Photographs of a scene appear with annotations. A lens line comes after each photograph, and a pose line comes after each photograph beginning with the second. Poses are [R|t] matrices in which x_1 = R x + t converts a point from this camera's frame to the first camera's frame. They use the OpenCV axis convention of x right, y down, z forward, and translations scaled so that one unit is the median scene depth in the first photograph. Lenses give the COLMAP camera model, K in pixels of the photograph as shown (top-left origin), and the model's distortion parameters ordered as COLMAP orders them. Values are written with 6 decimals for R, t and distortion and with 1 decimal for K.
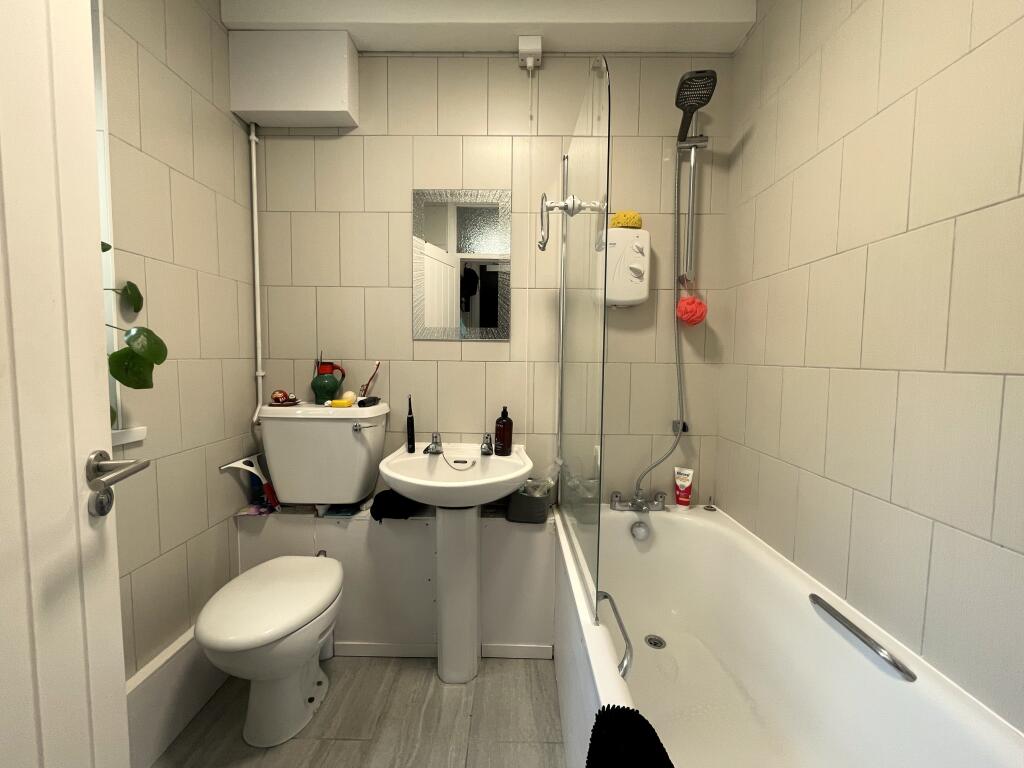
lens RADIAL K [[413.8, 0, 520.0], [0, 413.8, 381.7], [0, 0, 1]] dist [-0.006931, 0.000214]
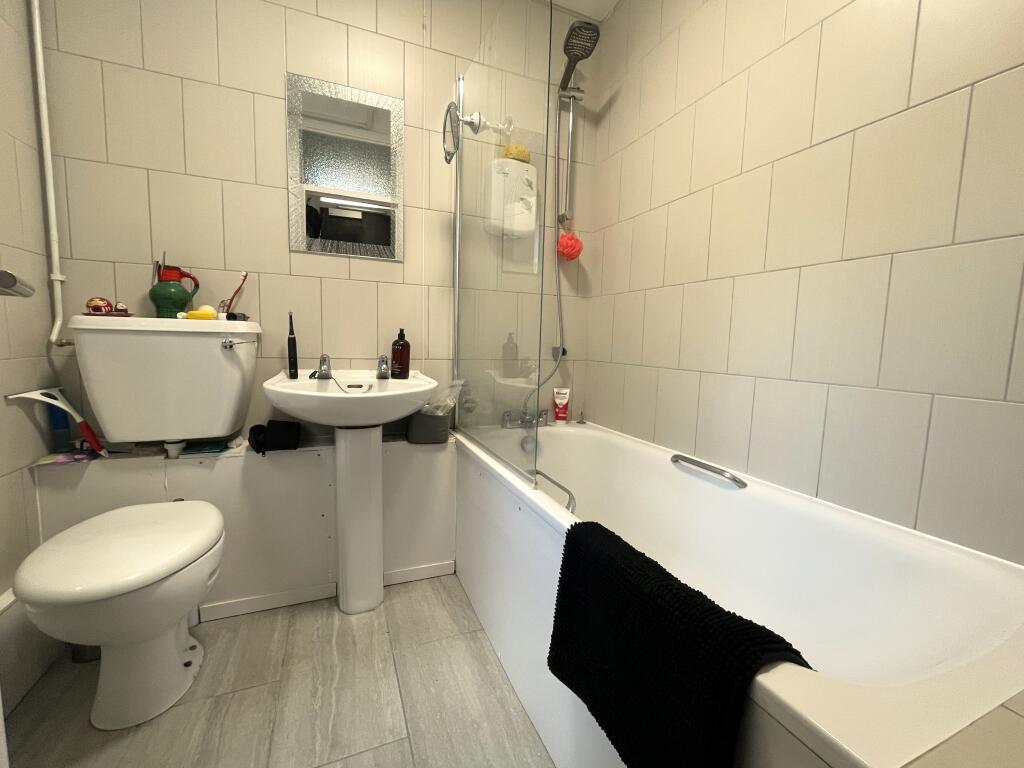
lens RADIAL K [[413.8, 0, 520.0], [0, 413.8, 381.7], [0, 0, 1]] dist [-0.006931, 0.000214]
pose [[0.918608, -0.028559, 0.394138, -0.171504], [0.010059, 0.998752, 0.048925, 0.143673], [-0.395043, -0.040979, 0.917748, -0.003326]]
